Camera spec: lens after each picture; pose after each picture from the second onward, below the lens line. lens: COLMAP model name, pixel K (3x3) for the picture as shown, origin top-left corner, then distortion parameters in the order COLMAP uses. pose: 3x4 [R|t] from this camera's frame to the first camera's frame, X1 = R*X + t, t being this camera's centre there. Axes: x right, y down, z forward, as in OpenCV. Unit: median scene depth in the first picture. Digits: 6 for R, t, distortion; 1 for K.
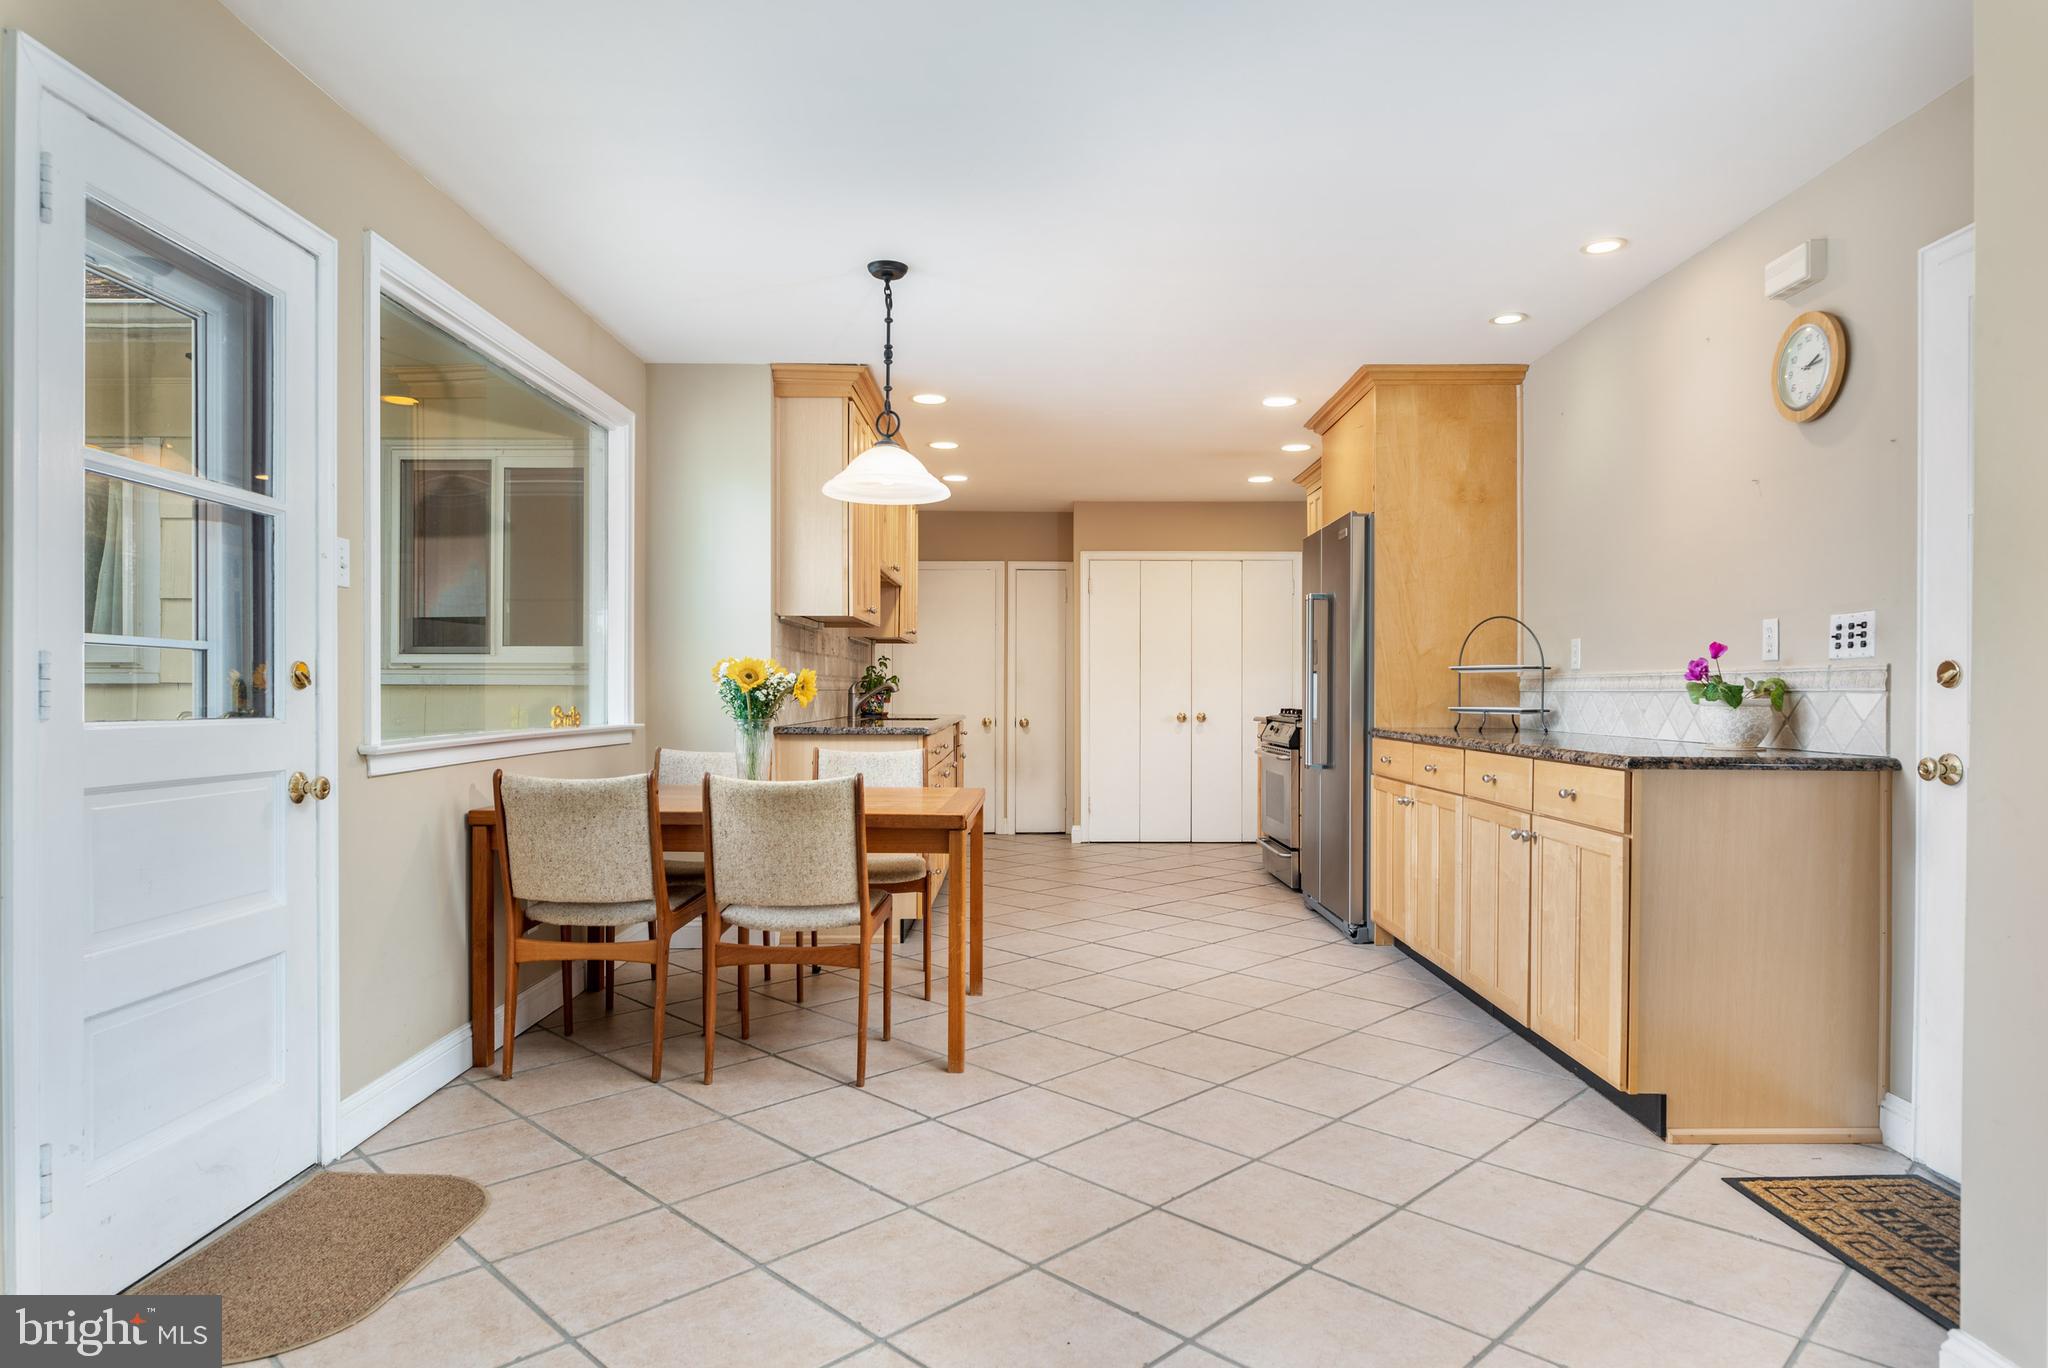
lens RADIAL K [[1187.4, 0, 1018.0], [0, 1187.4, 691.7], [0, 0, 1]] dist [0.013457, -0.006614]
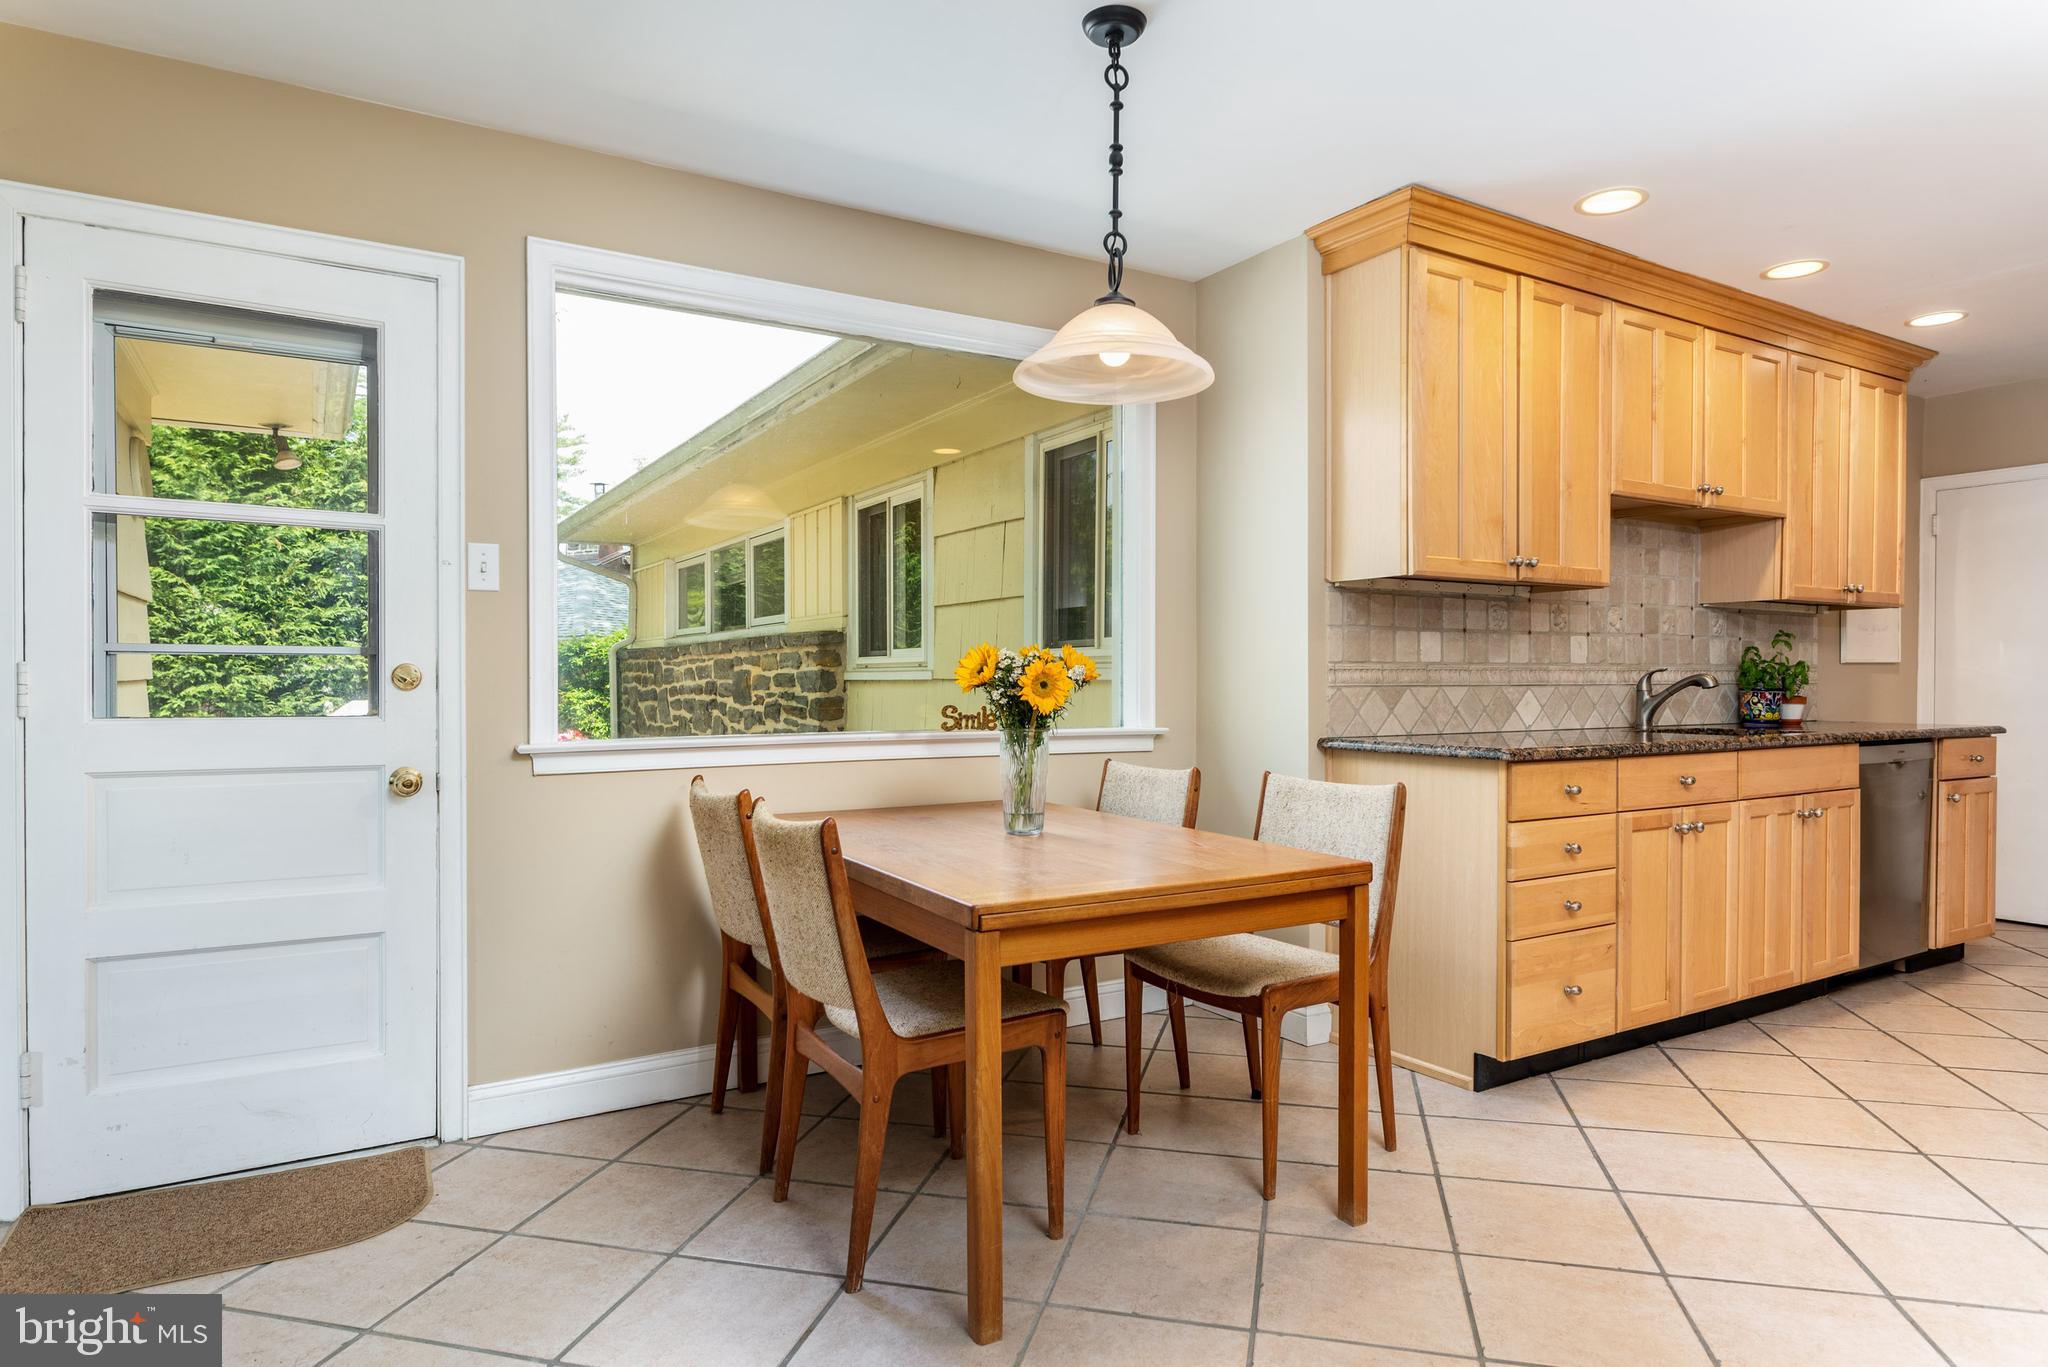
lens RADIAL K [[1187.4, 0, 1027.1], [0, 1187.4, 685.2], [0, 0, 1]] dist [0.013457, -0.006614]
pose [[0.526012, 0.006293, -0.850454, 0.531150], [-0.000863, 0.999976, 0.006865, -0.012666], [0.850477, -0.002877, 0.526005, 0.805870]]
